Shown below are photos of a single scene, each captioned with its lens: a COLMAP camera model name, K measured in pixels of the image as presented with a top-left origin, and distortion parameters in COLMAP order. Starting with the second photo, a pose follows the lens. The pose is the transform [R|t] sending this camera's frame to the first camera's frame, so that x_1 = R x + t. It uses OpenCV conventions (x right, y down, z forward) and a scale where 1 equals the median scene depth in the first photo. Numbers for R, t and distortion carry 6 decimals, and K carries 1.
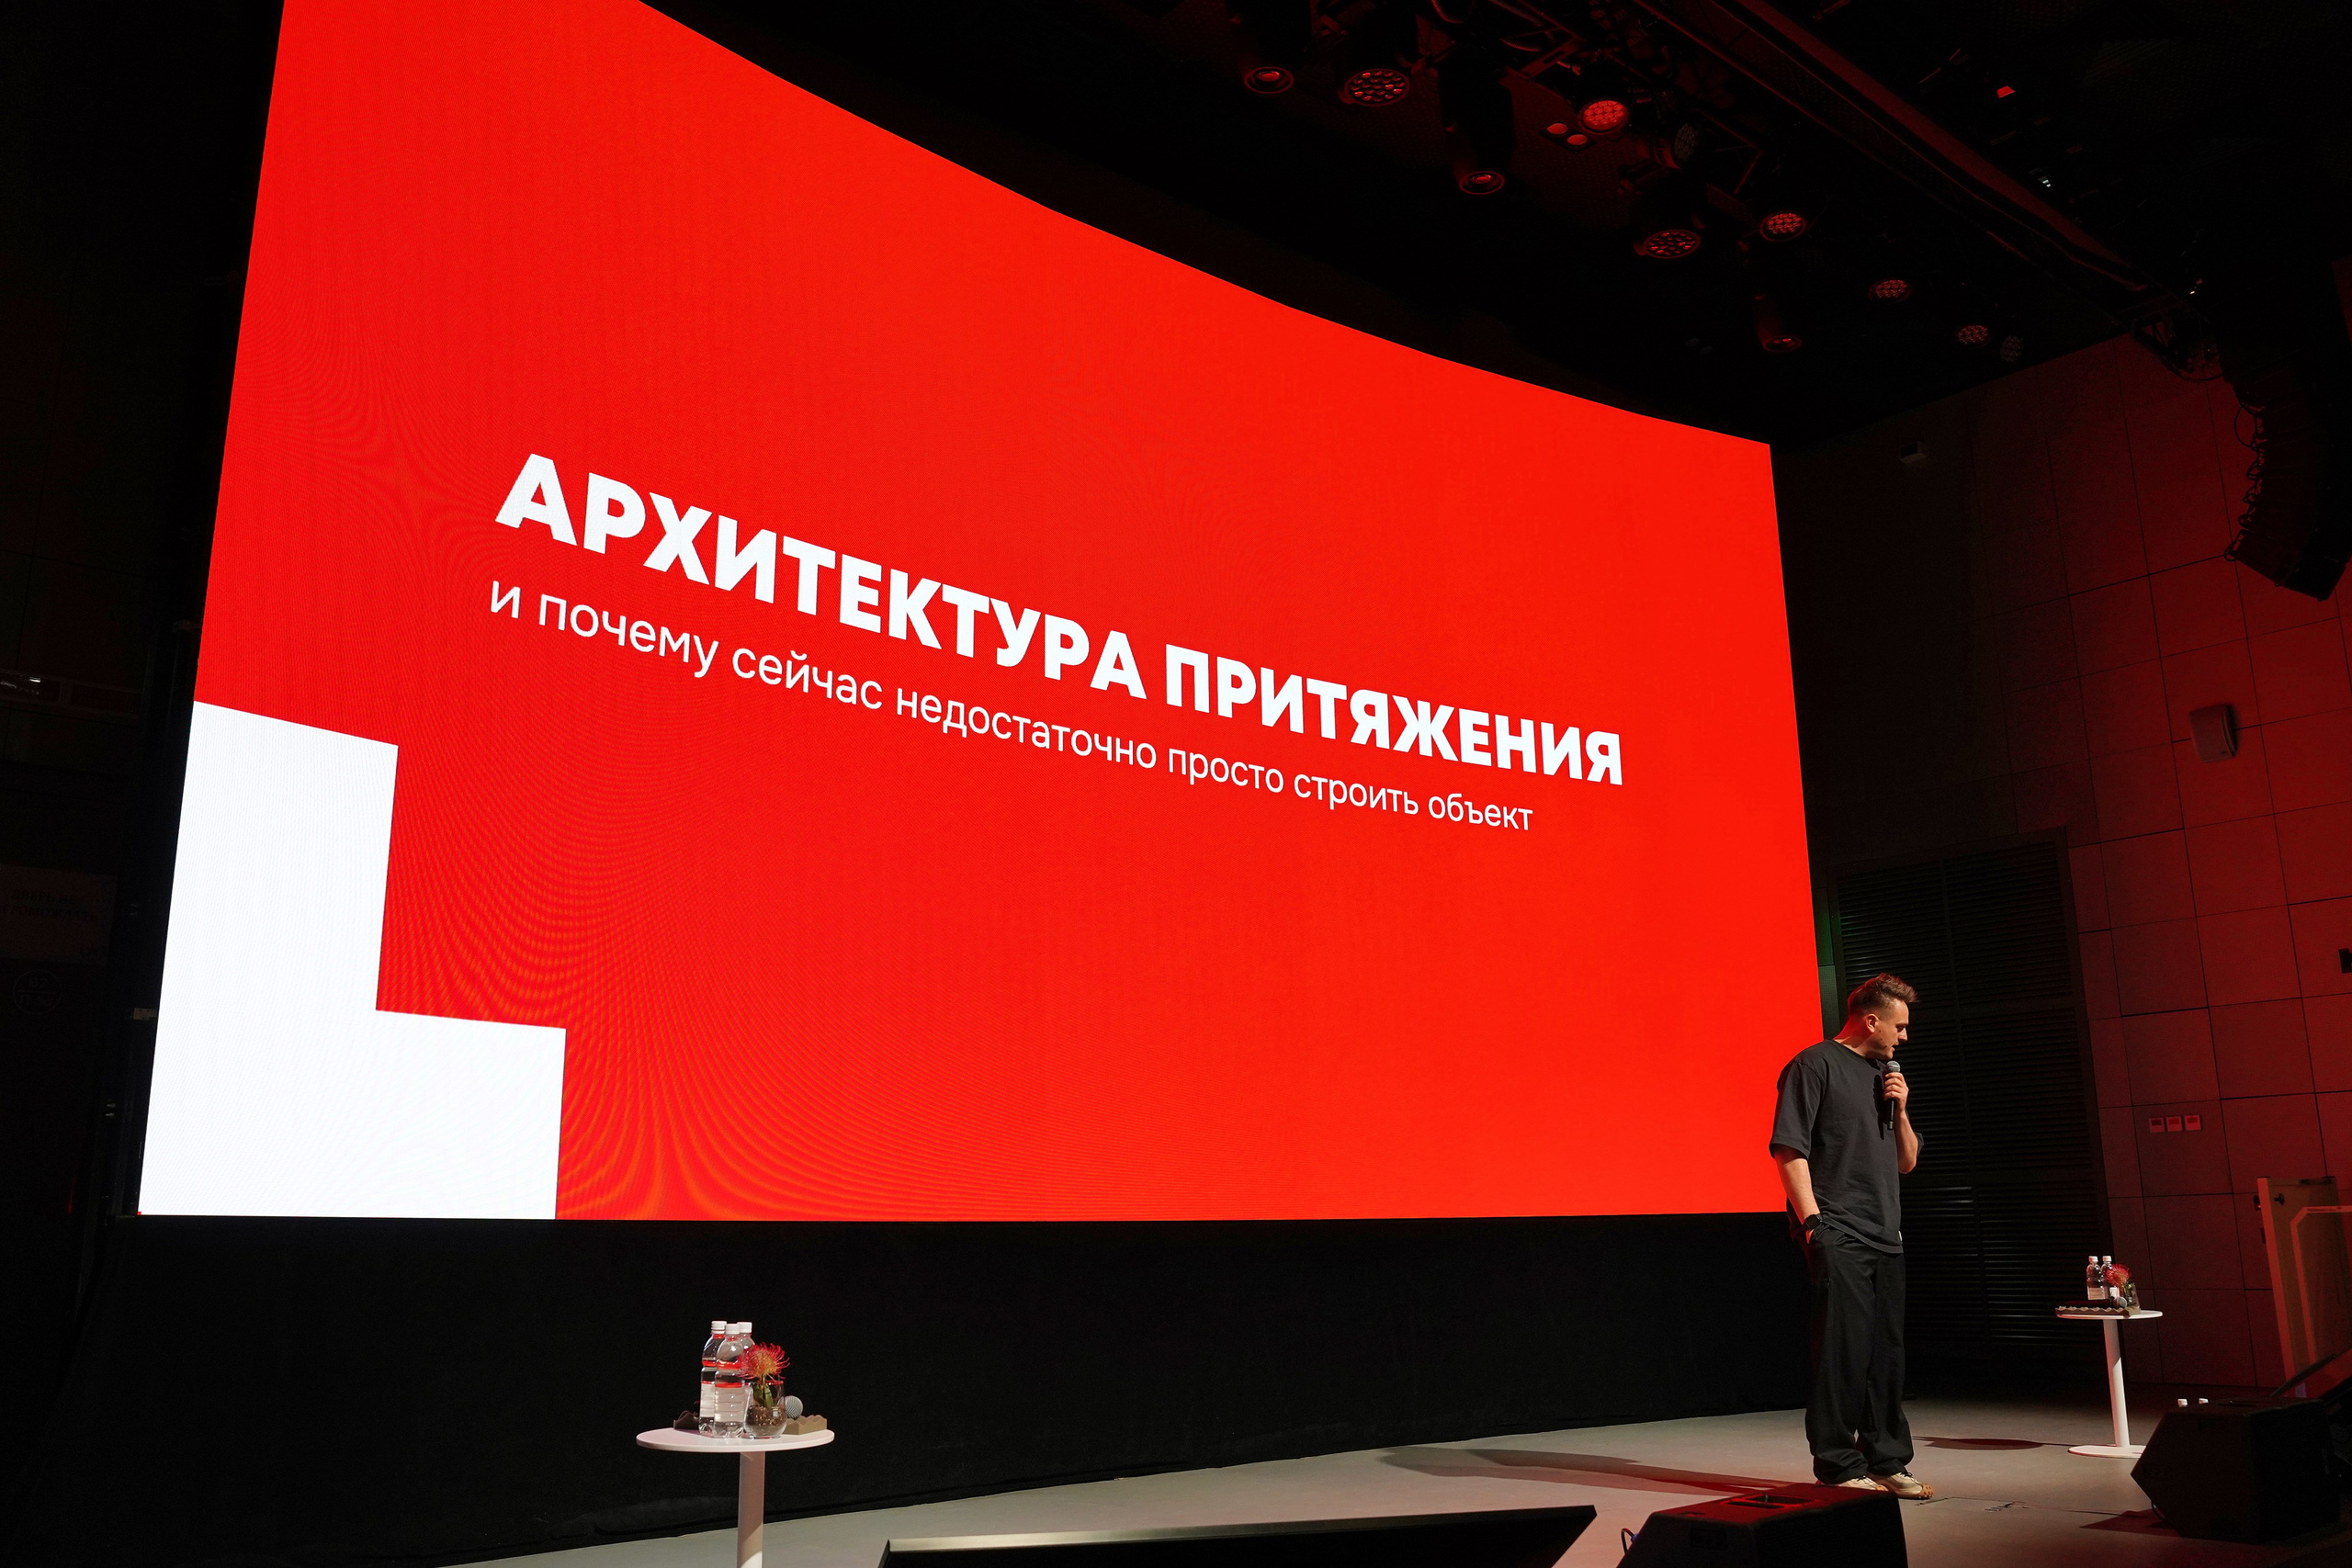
lens RADIAL K [[1890.0, 0, 1176.2], [0, 1890.0, 772.7], [0, 0, 1]] dist [-0.105925, 0.066186]
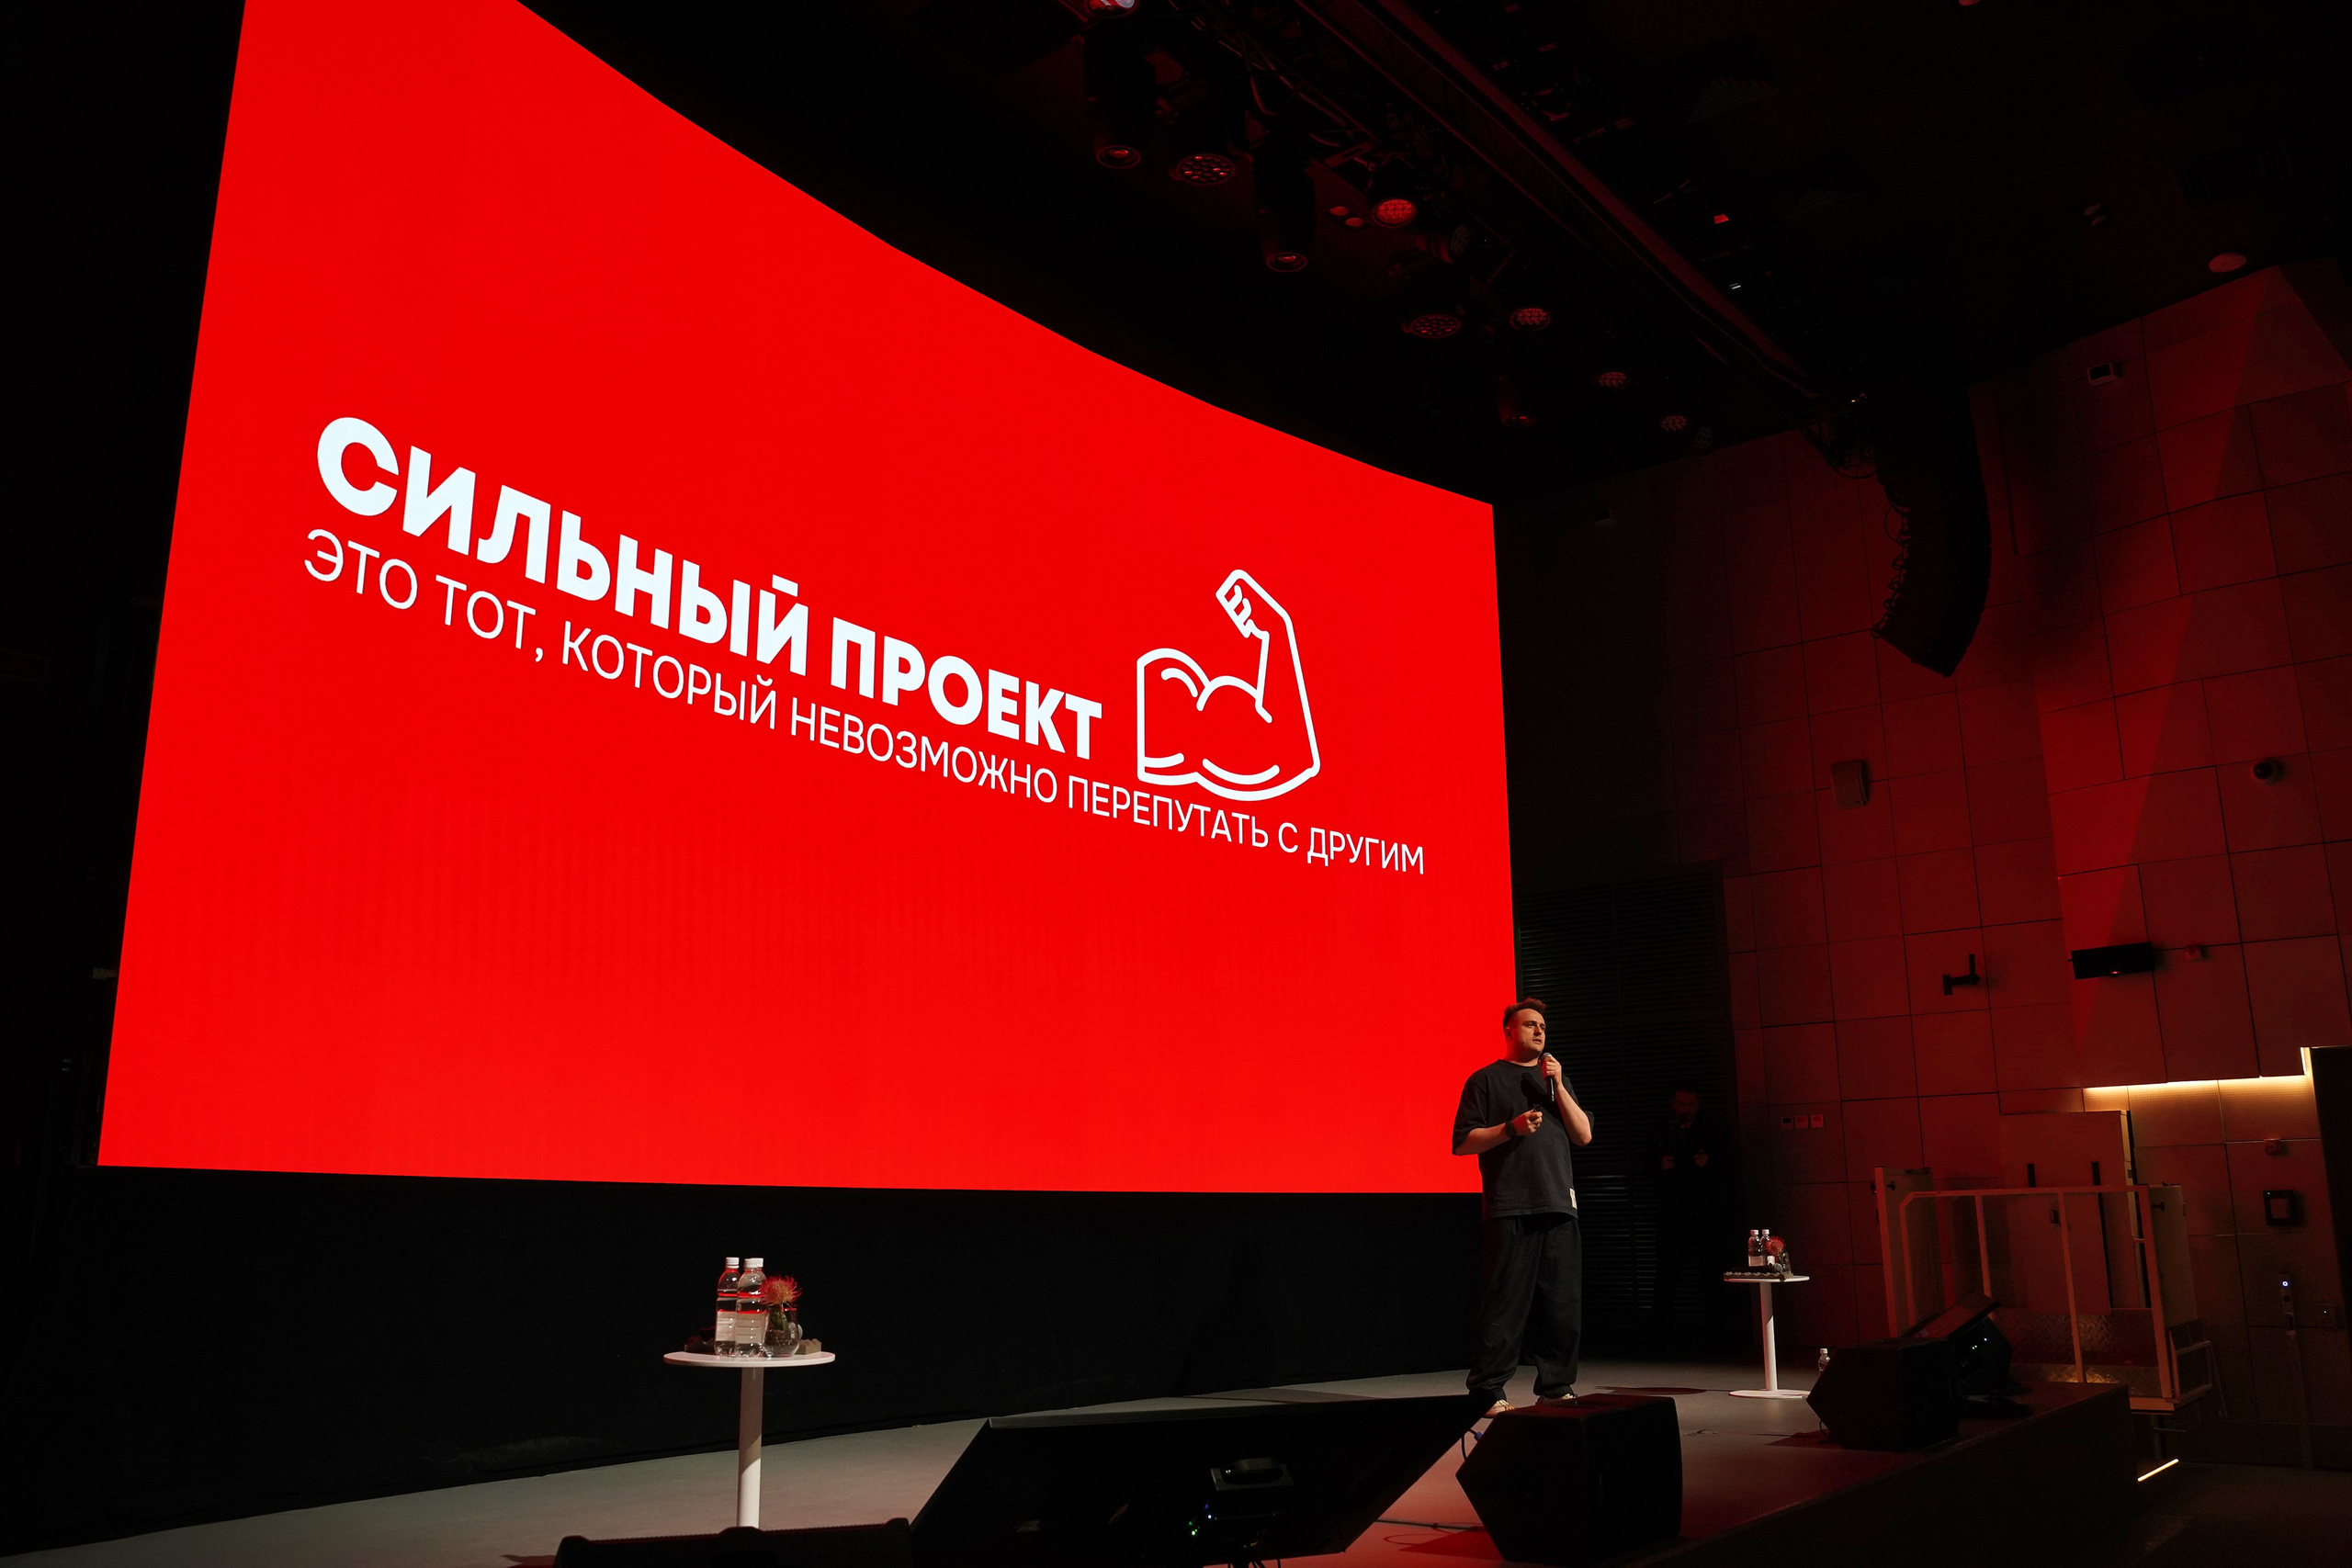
lens RADIAL K [[1890.0, 0, 1177.8], [0, 1890.0, 770.7], [0, 0, 1]] dist [-0.105925, 0.066186]
pose [[0.979036, 0.050847, 0.197240, -0.109434], [-0.051450, 0.998673, -0.002072, -0.008122], [-0.197083, -0.008119, 0.980353, -0.088496]]
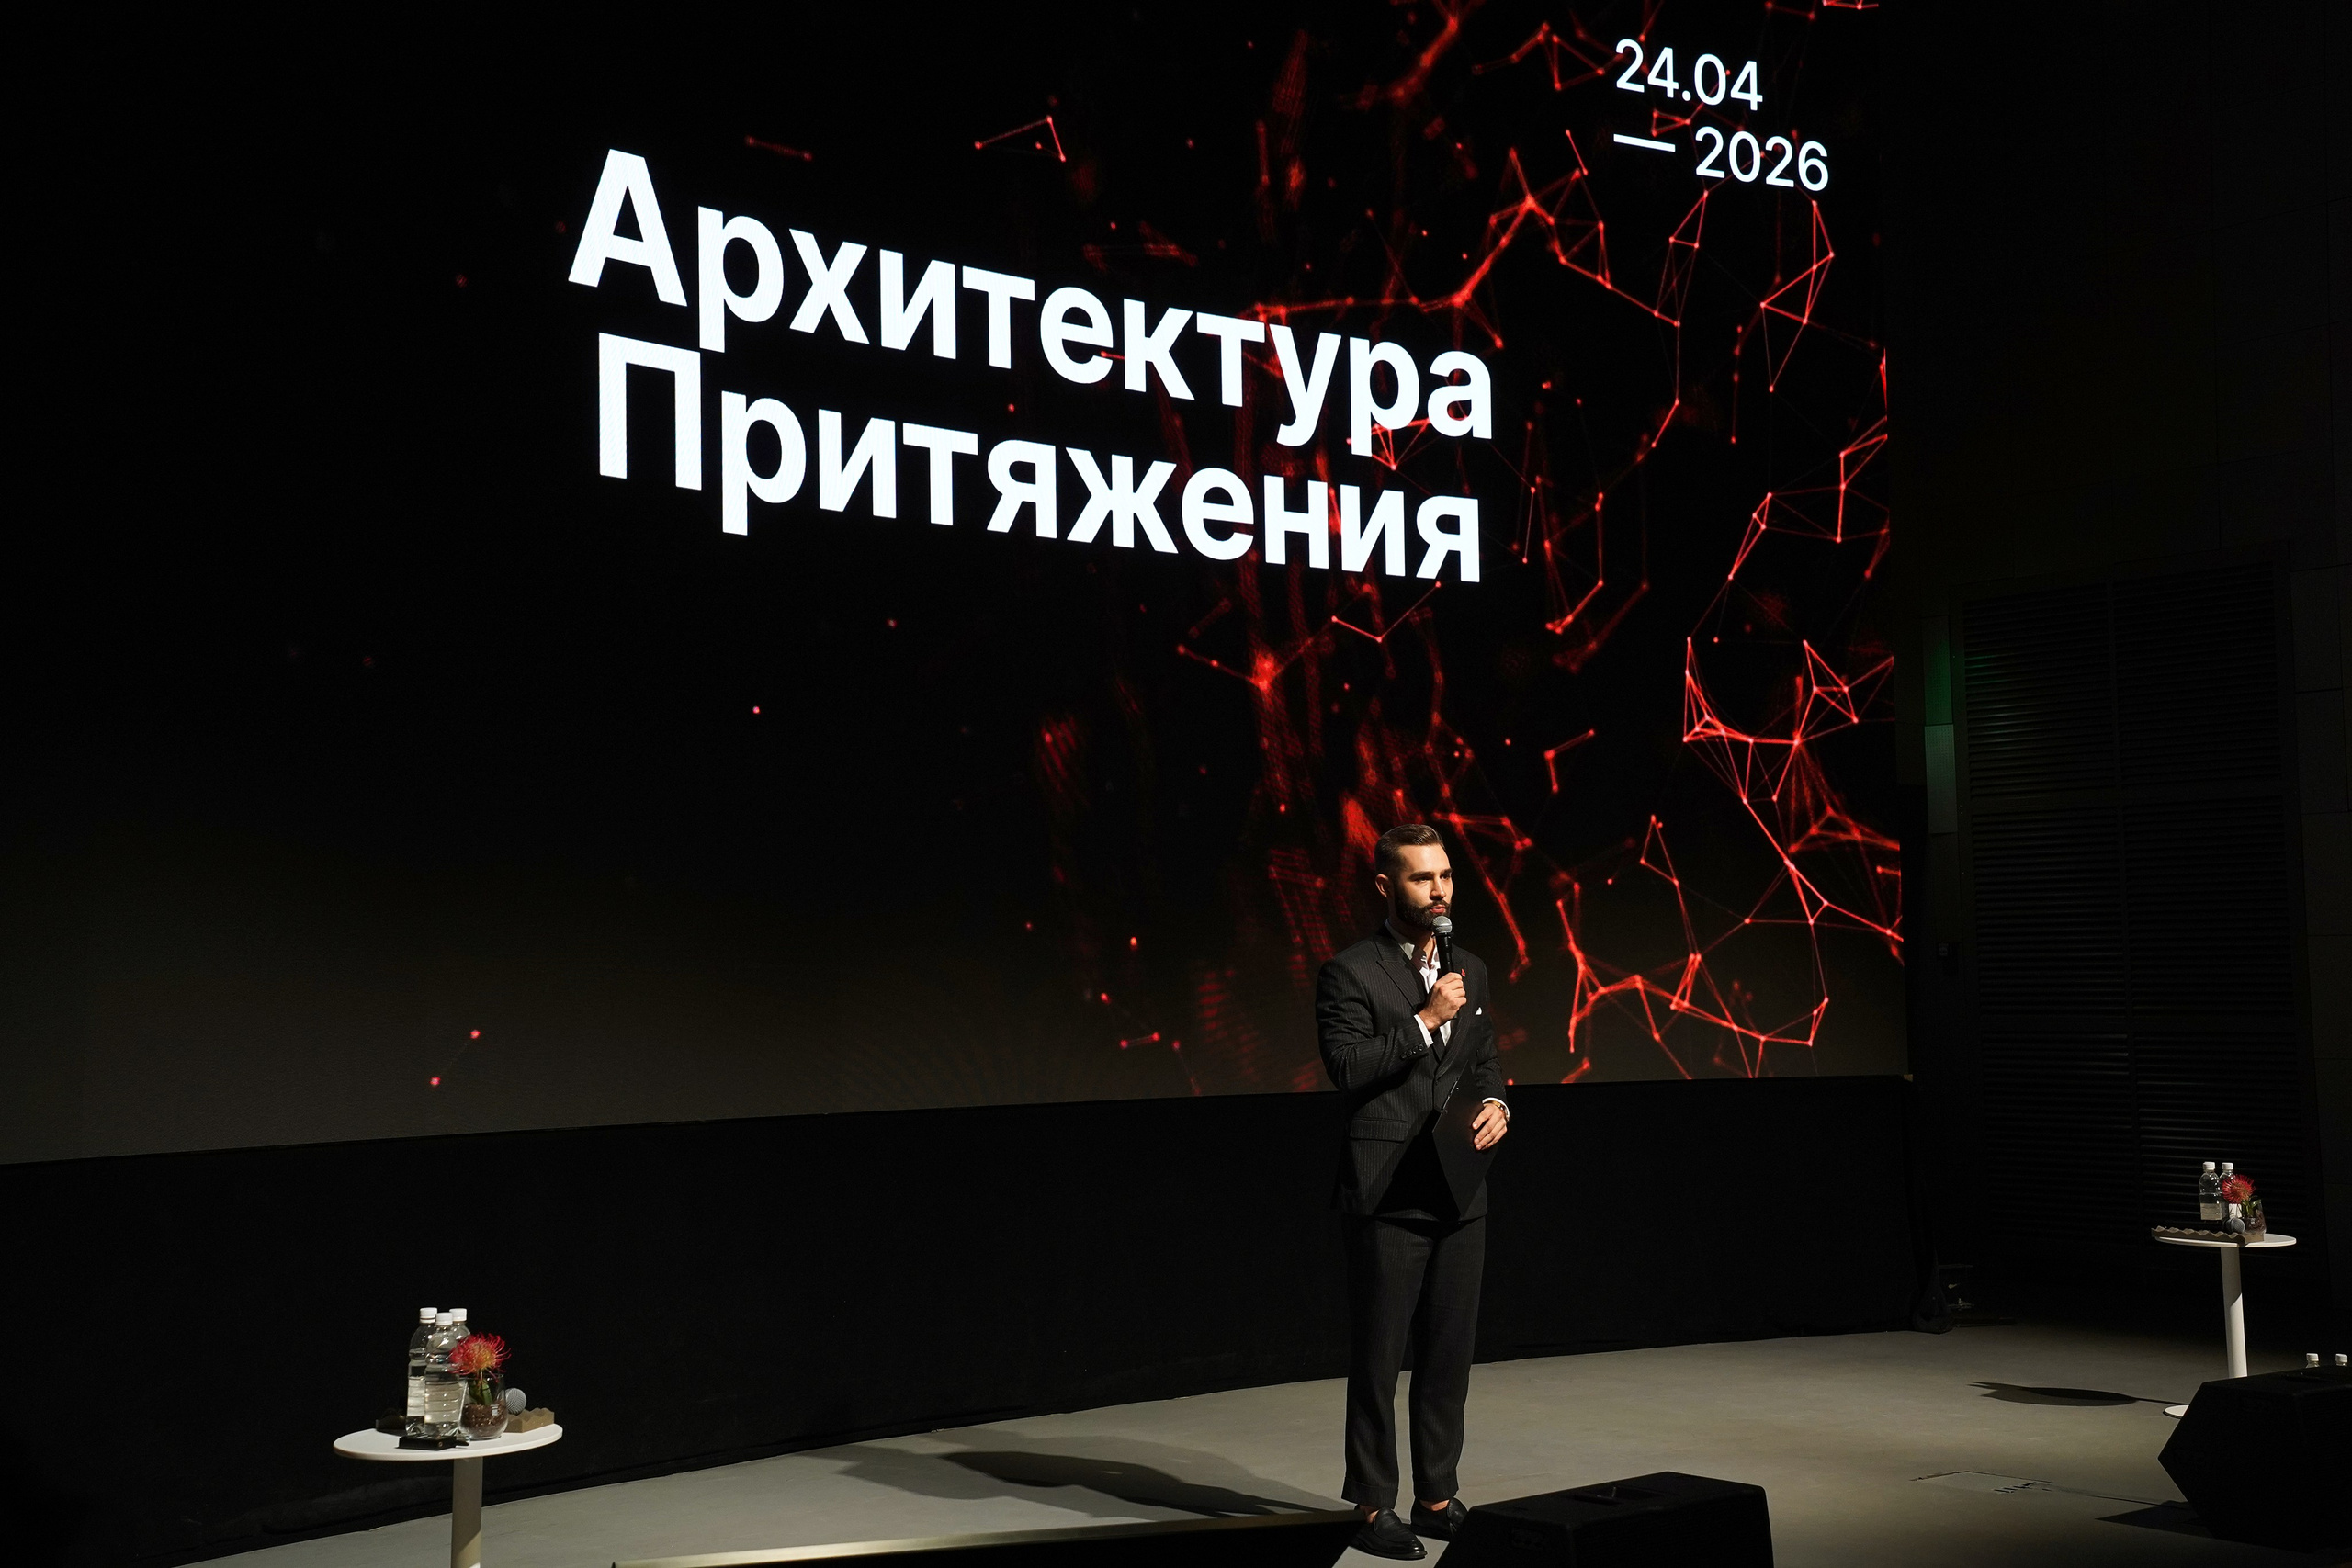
lens RADIAL K [[2886.1, 0, 1177.4], [0, 2886.1, 769.2], [0, 0, 1]] dist [0.162944, 0.000000]
pose [[0.999662, -0.001667, 0.025940, 0.037603], [-0.002444, 0.987492, 0.157653, -0.089924], [-0.025879, -0.157663, 0.987154, -0.173024]]
